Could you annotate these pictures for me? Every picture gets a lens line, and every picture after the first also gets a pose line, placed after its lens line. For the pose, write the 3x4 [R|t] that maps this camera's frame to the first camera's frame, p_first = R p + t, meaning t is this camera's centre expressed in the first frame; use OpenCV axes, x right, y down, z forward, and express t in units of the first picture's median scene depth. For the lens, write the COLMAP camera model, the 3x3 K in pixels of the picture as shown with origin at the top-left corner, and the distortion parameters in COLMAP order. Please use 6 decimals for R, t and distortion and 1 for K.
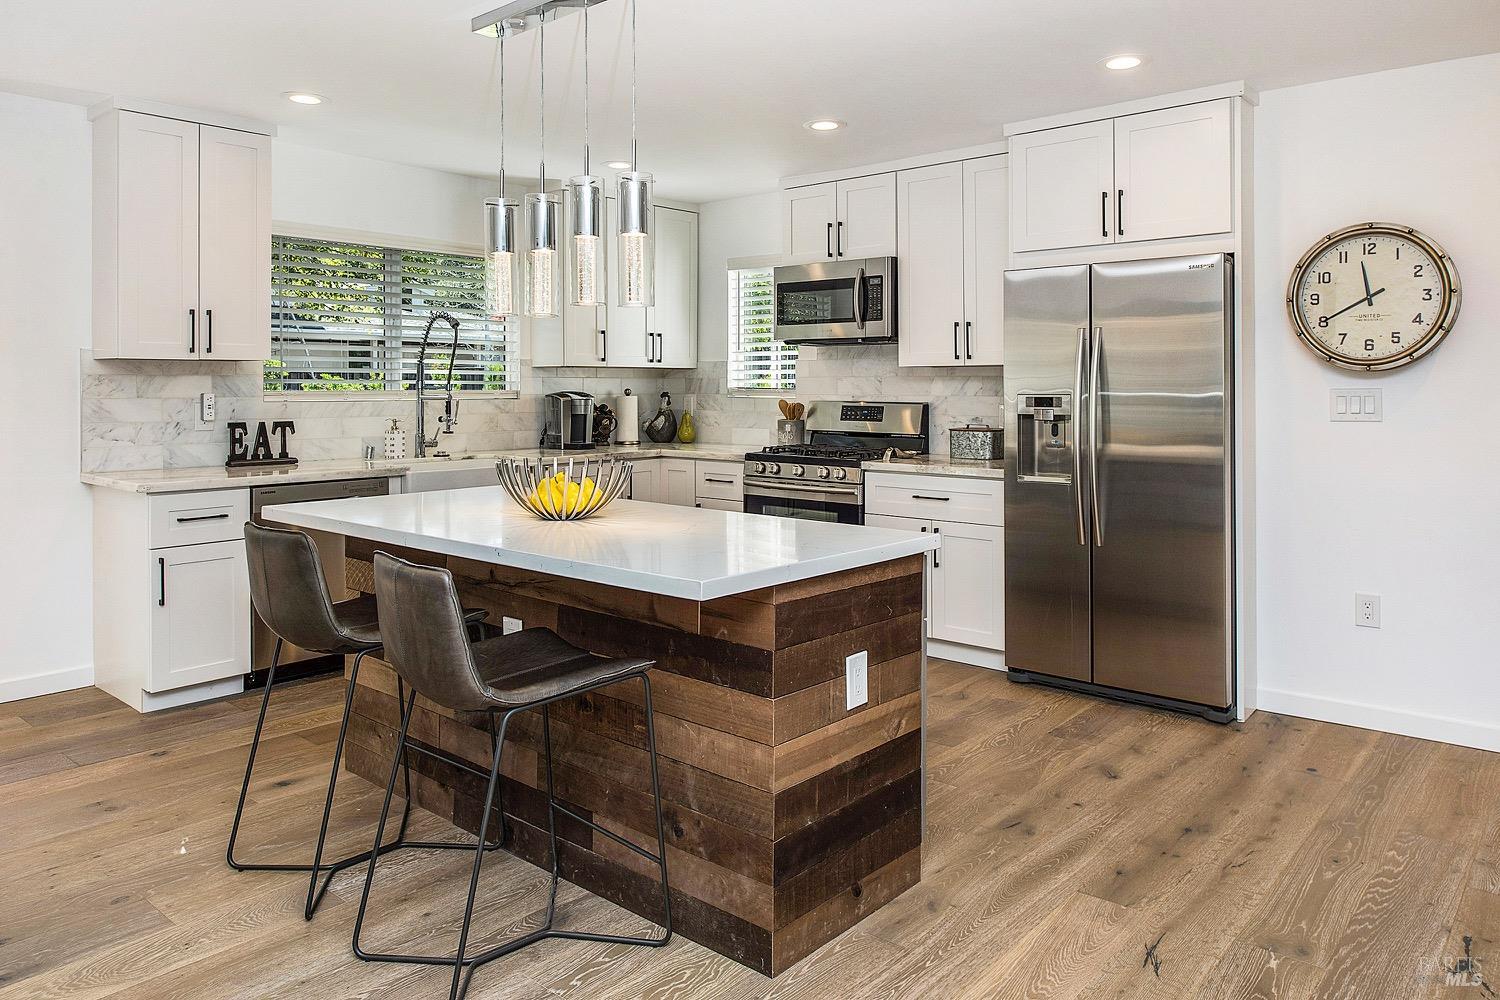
lens RADIAL K [[1039.9, 0, 763.4], [0, 1039.9, 386.2], [0, 0, 1]] dist [-0.007050, 0.004818]
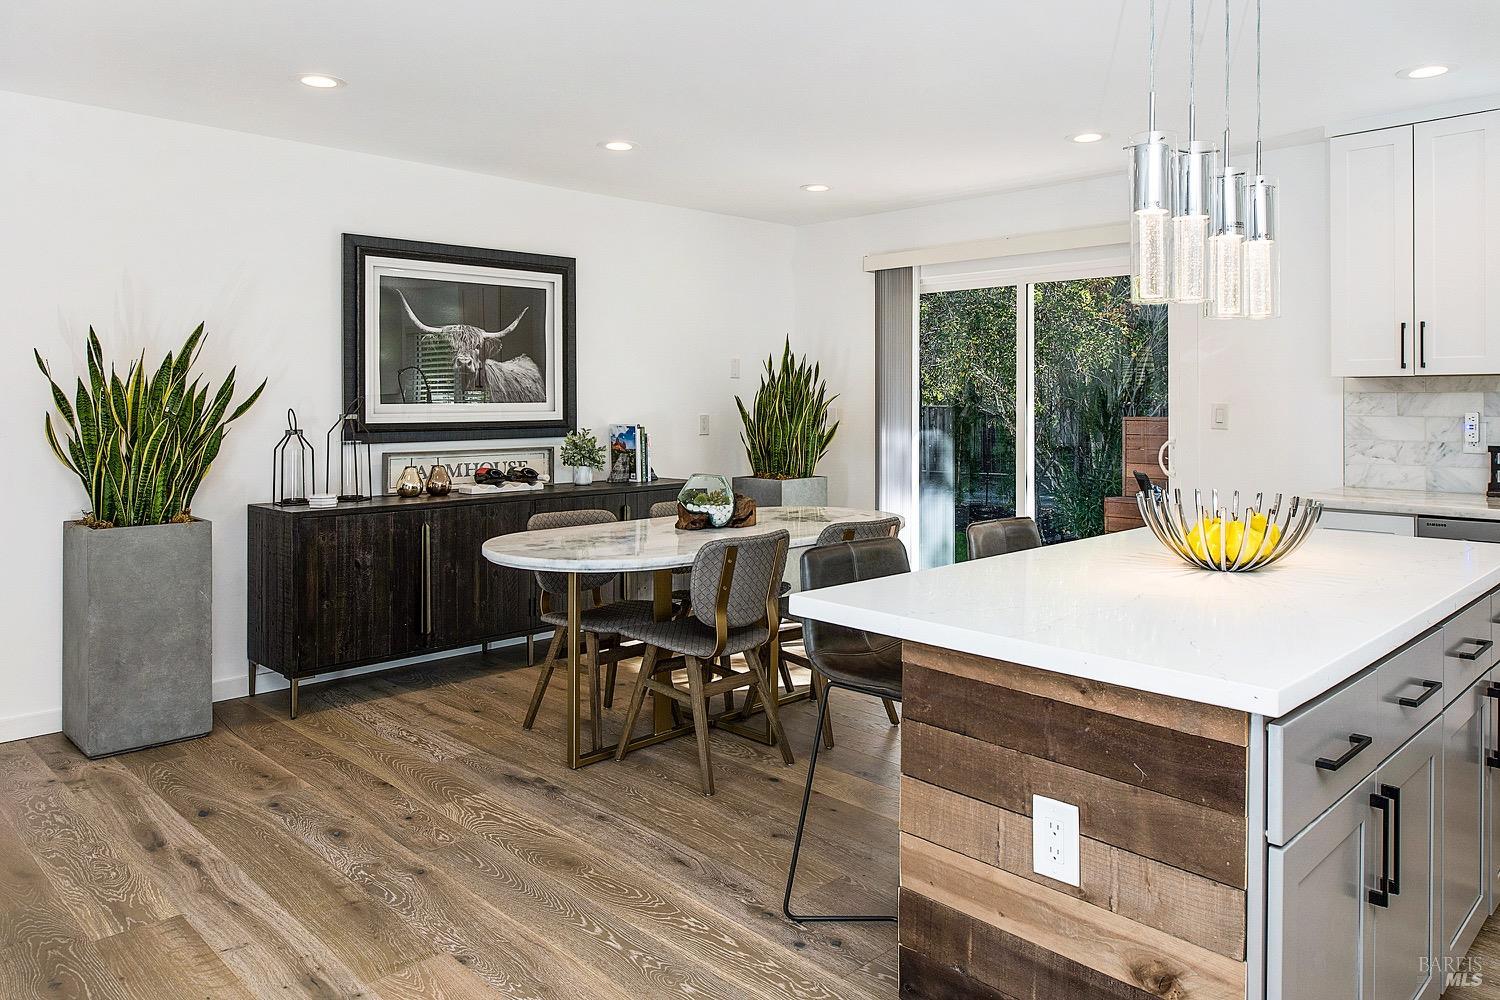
lens RADIAL K [[1039.9, 0, 760.4], [0, 1039.9, 390.4], [0, 0, 1]] dist [-0.007050, 0.004818]
pose [[-0.083973, -0.010067, -0.996417, 0.448386], [-0.004125, 0.999944, -0.009755, -0.000641], [0.996459, 0.003291, -0.084010, 0.497948]]
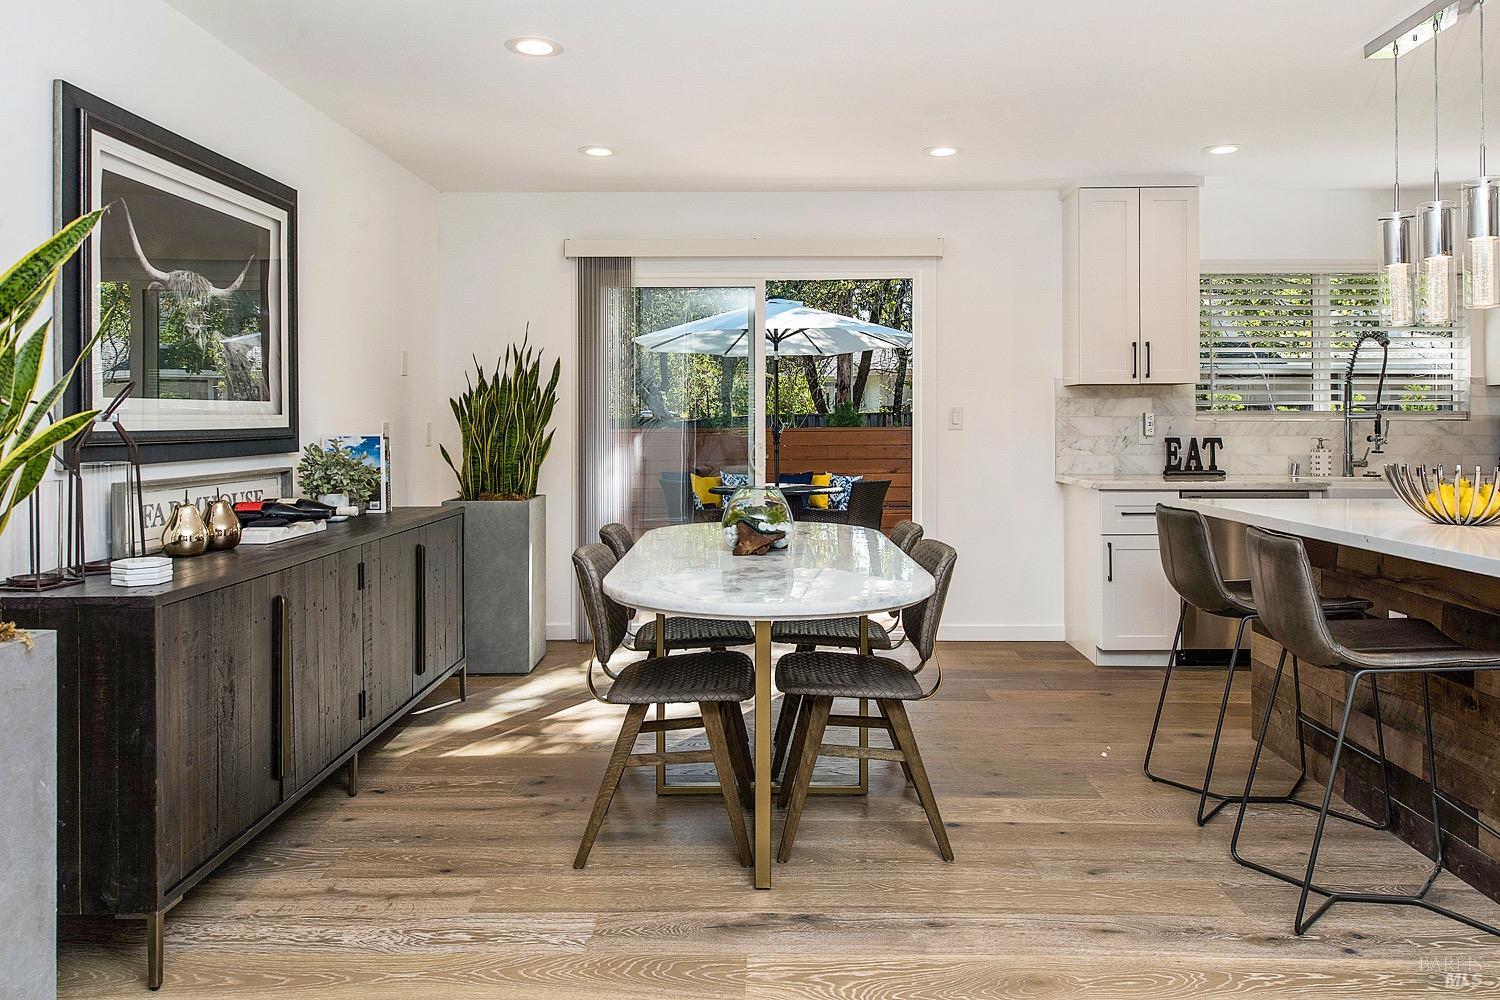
lens RADIAL K [[1039.9, 0, 757.6], [0, 1039.9, 415.3], [0, 0, 1]] dist [-0.007050, 0.004818]
pose [[0.638043, -0.007764, -0.769962, 0.100670], [0.000711, 0.999955, -0.009495, 0.022451], [0.770000, 0.005511, 0.638020, -0.108546]]
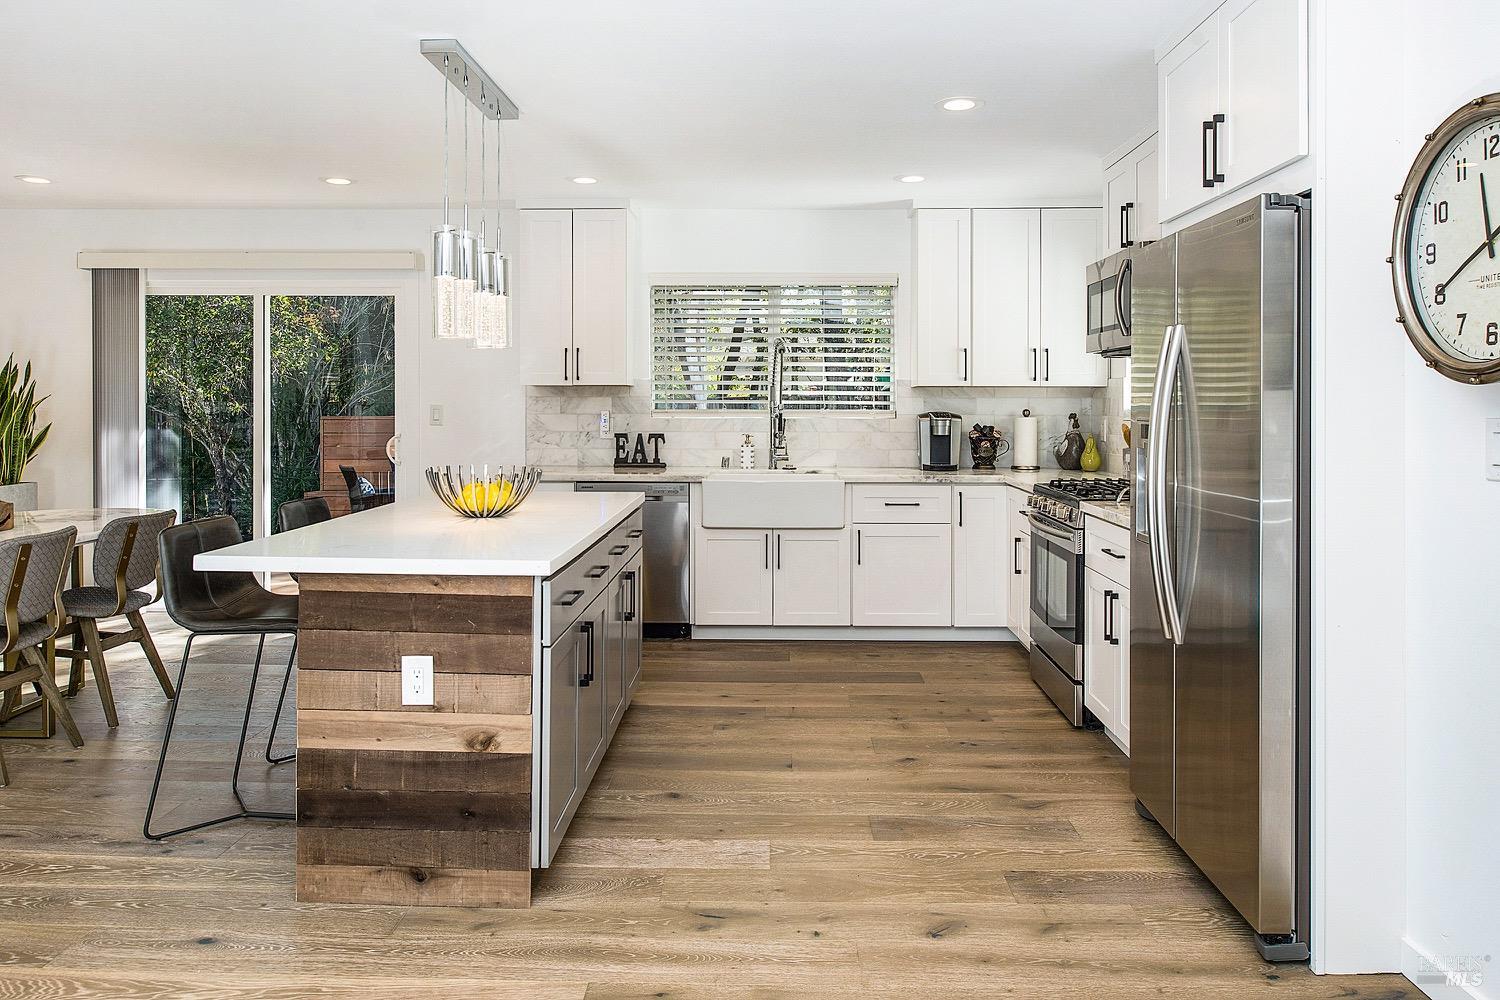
lens RADIAL K [[1039.9, 0, 757.0], [0, 1039.9, 413.2], [0, 0, 1]] dist [-0.007050, 0.004818]
pose [[0.632265, 0.009687, -0.774691, 0.657475], [-0.003967, 0.999949, 0.009266, -0.003060], [0.774742, -0.002786, 0.632272, 0.341491]]
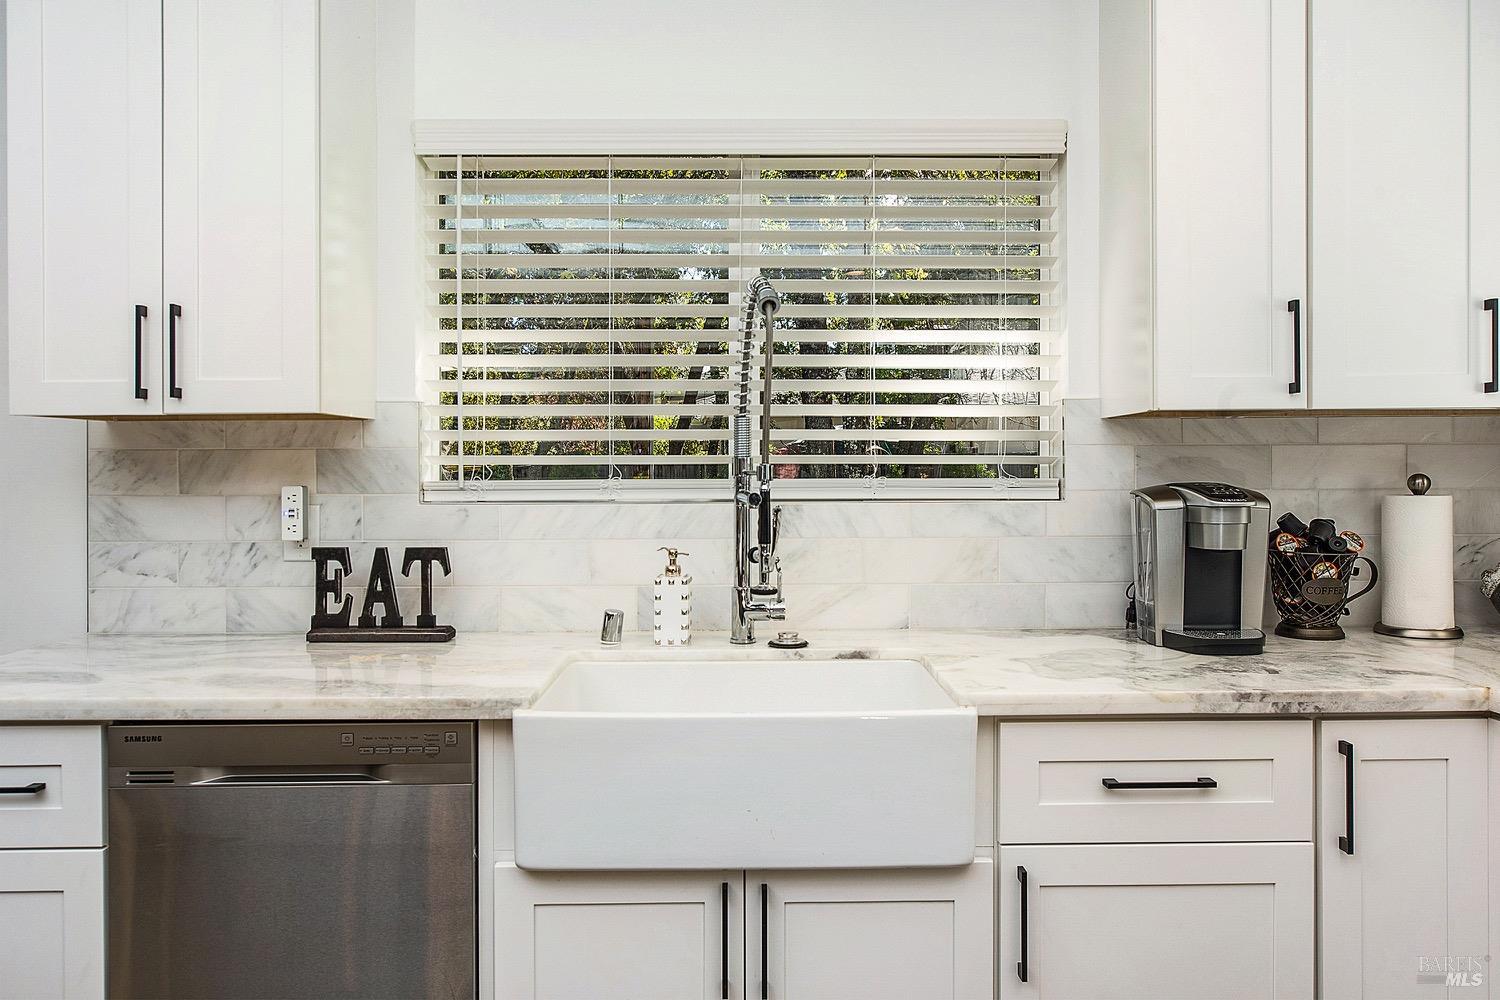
lens RADIAL K [[1039.9, 0, 752.8], [0, 1039.9, 455.1], [0, 0, 1]] dist [-0.007050, 0.004818]
pose [[0.655836, -0.010701, -0.754827, -0.021254], [0.003397, 0.999931, -0.011225, -0.001586], [0.754895, 0.004798, 0.655828, 0.909849]]
